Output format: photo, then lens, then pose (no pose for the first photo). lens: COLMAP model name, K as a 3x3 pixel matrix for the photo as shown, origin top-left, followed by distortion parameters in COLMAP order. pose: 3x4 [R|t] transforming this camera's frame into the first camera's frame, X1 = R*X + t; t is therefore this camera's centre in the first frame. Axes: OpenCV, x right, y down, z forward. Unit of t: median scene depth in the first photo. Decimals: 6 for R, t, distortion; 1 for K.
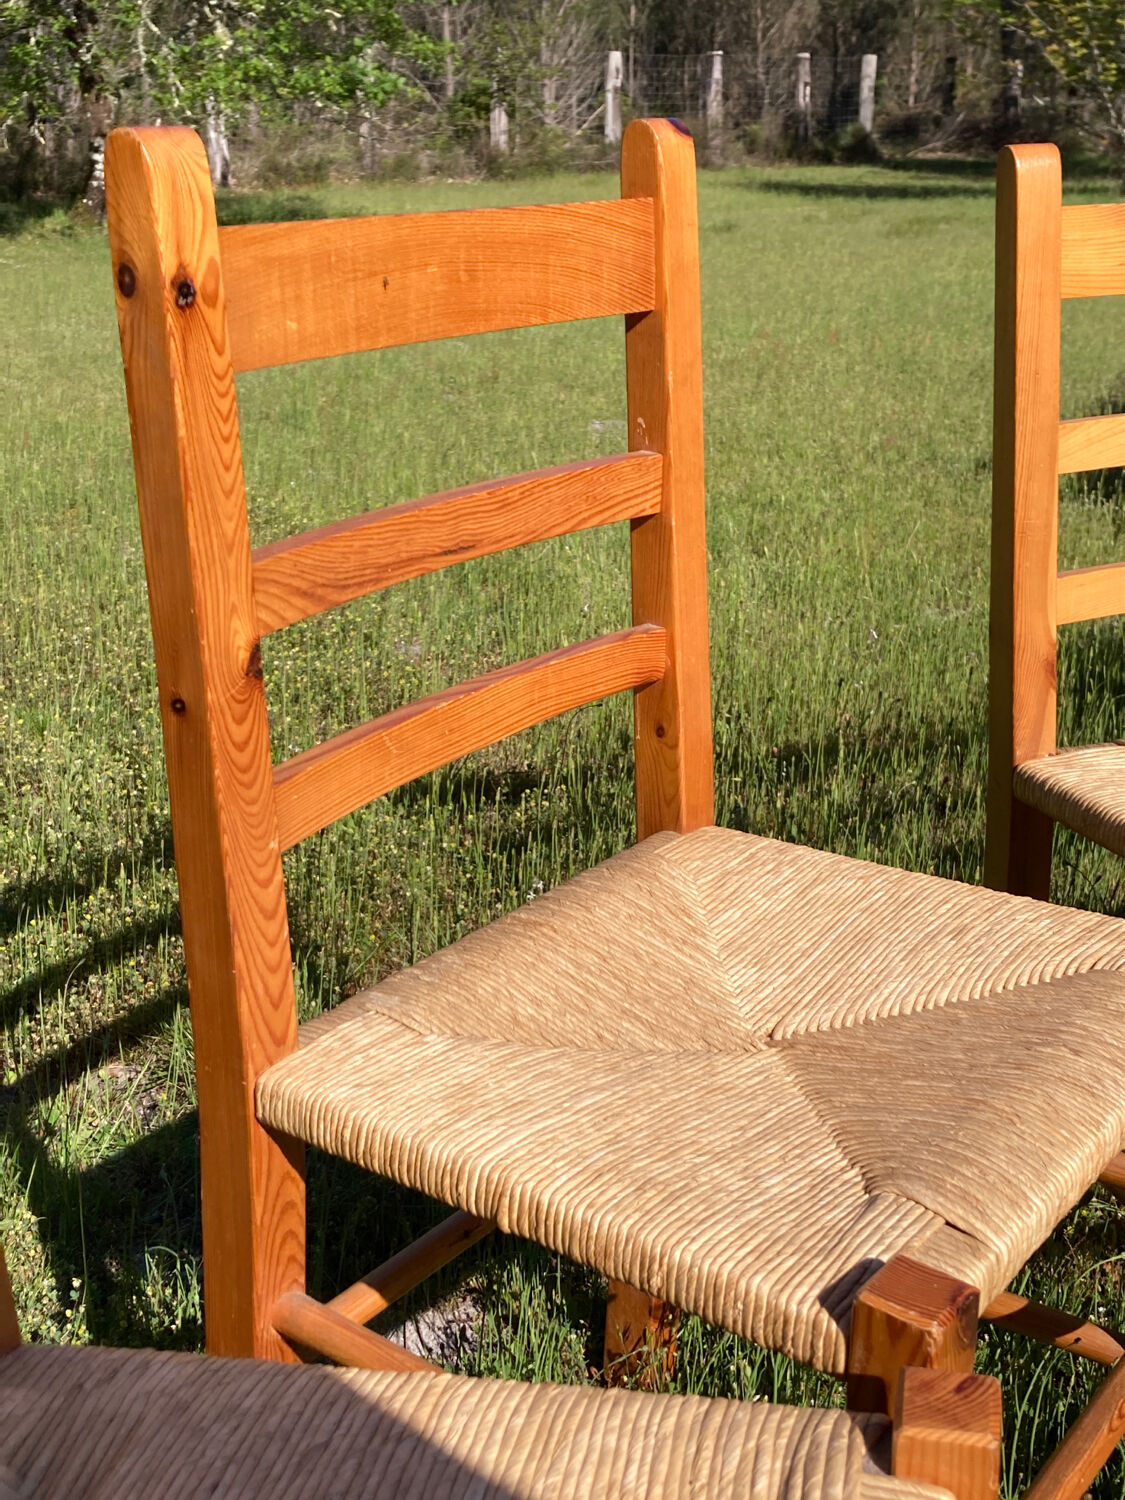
lens RADIAL K [[1719.6, 0, 552.9], [0, 1719.6, 719.4], [0, 0, 1]] dist [0.080630, -0.207189]
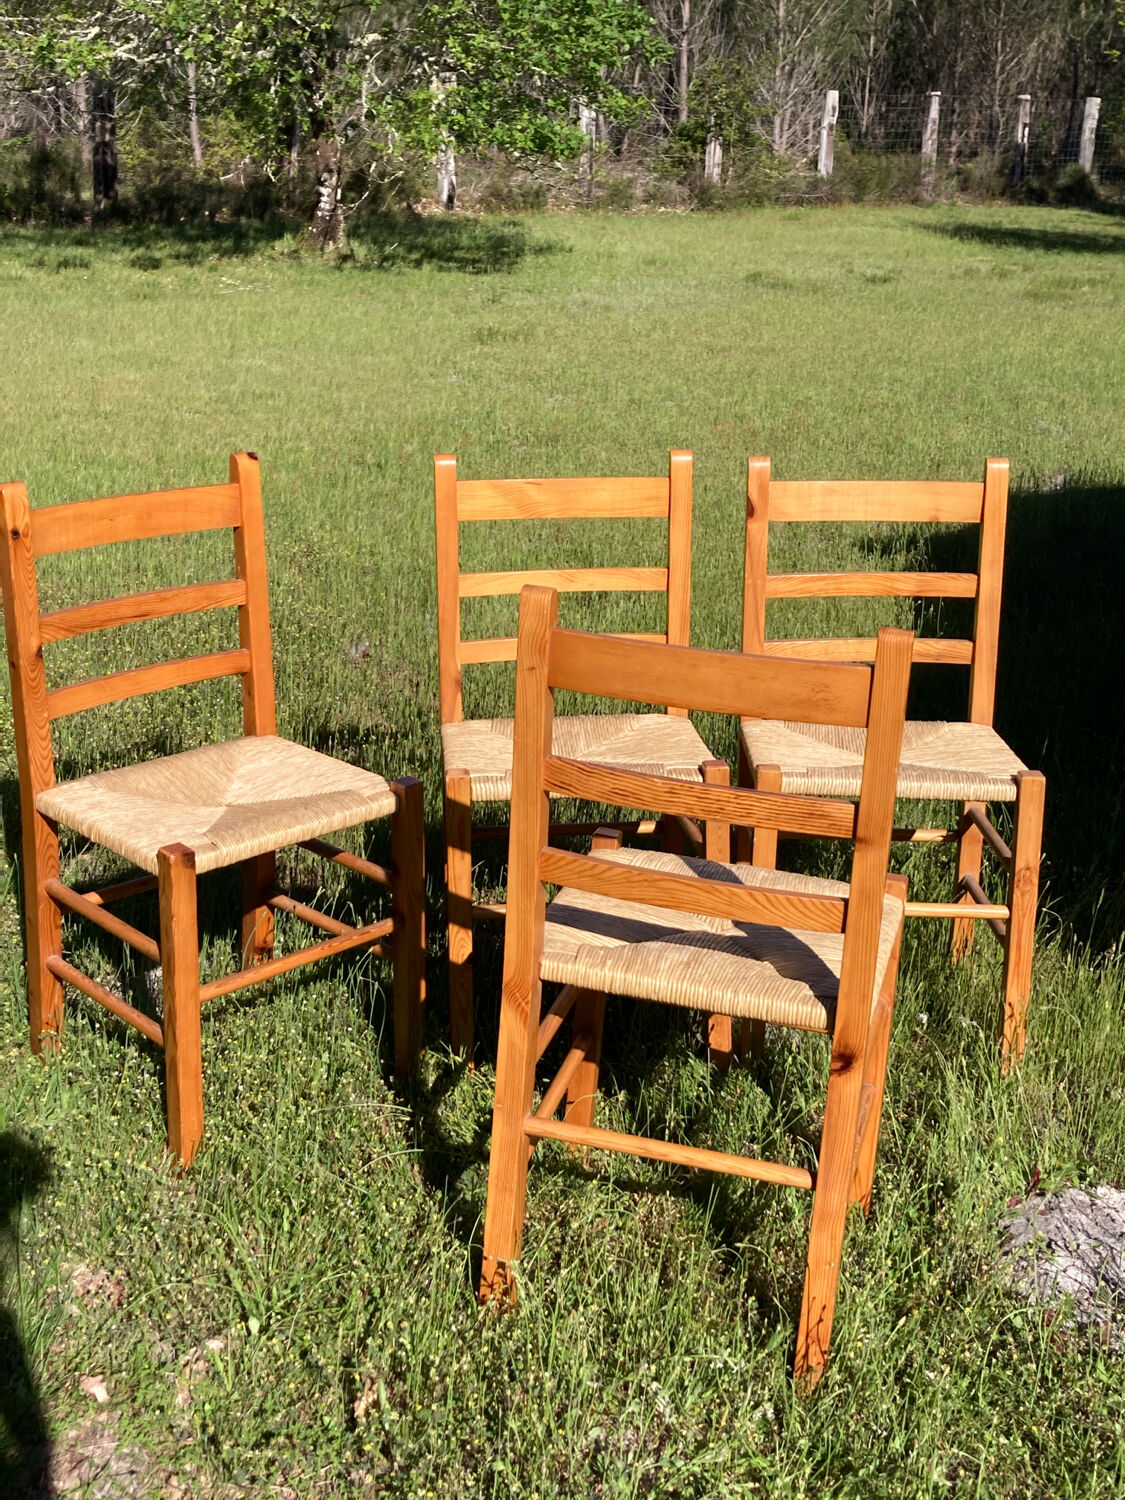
lens RADIAL K [[1758.4, 0, 562.5], [0, 1758.4, 750.0], [0, 0, 1]] dist [0.045661, -0.062078]
pose [[0.987282, 0.087054, -0.133027, 0.057030], [-0.084573, 0.996123, 0.024198, -0.000760], [0.134618, -0.012640, 0.990817, -0.095216]]
